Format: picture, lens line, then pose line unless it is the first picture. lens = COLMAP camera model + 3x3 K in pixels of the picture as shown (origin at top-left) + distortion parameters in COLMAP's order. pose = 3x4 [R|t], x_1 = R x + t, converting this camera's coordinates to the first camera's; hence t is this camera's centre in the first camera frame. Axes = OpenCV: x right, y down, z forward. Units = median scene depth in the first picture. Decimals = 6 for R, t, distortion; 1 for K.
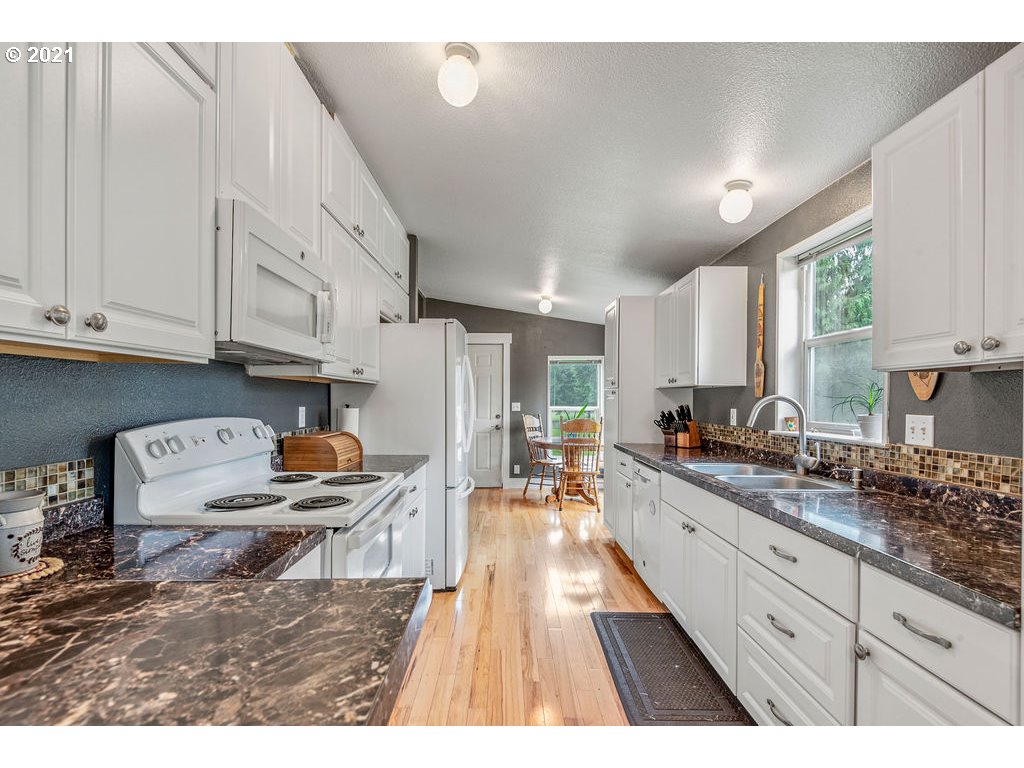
lens RADIAL K [[470.8, 0, 502.6], [0, 470.8, 394.9], [0, 0, 1]] dist [0.032600, -0.017834]
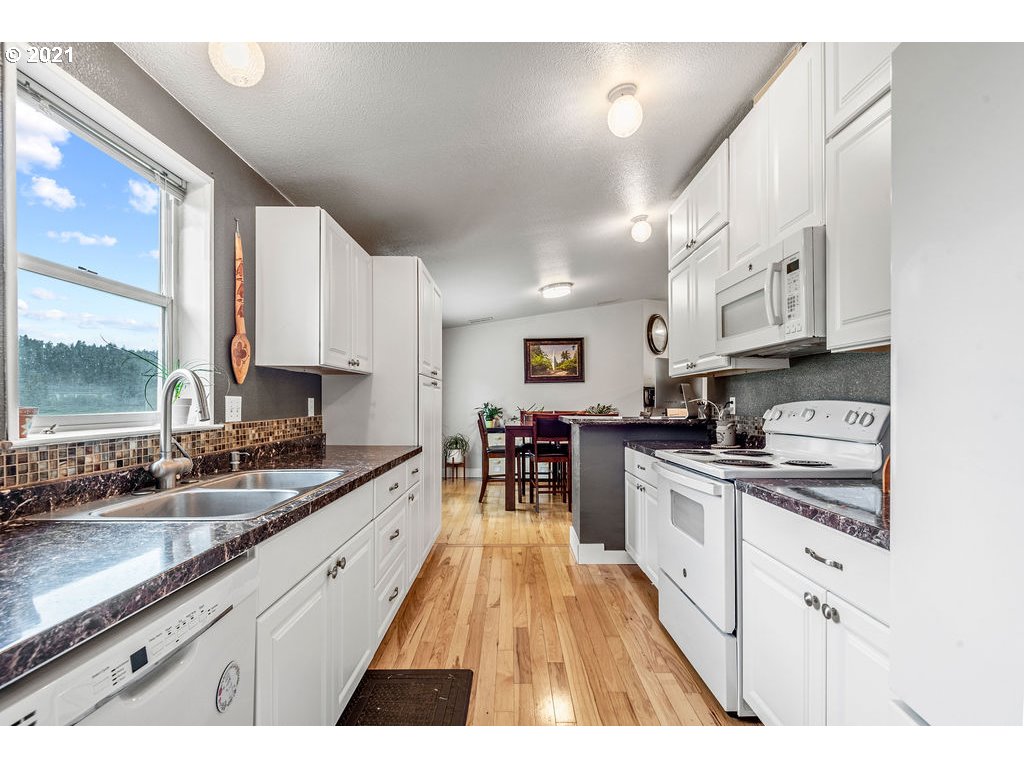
lens RADIAL K [[470.8, 0, 502.6], [0, 470.8, 394.9], [0, 0, 1]] dist [0.032600, -0.017834]
pose [[-0.999980, -0.005358, 0.003415, 0.122413], [-0.005430, 0.999754, -0.021520, 0.036973], [-0.003299, -0.021538, -0.999763, 1.308329]]
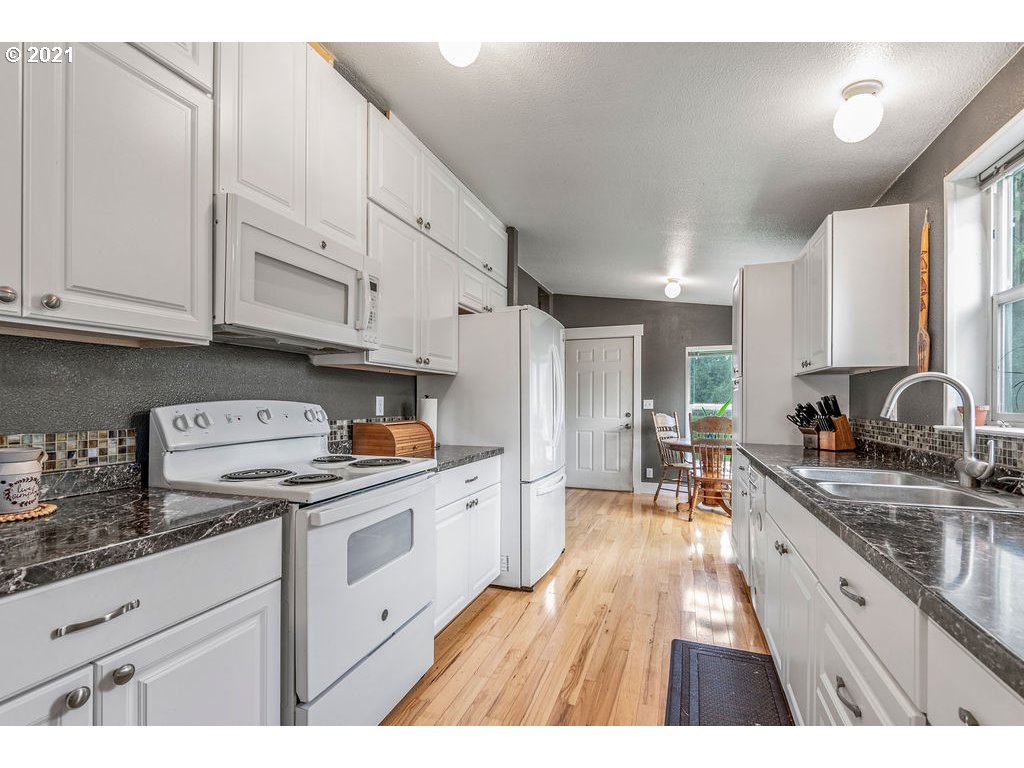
lens RADIAL K [[470.8, 0, 502.6], [0, 470.8, 394.9], [0, 0, 1]] dist [0.032600, -0.017834]
pose [[0.937529, -0.007782, -0.347820, 0.188728], [0.005407, 0.999955, -0.007800, 0.028841], [0.347865, 0.005432, 0.937529, 0.095933]]
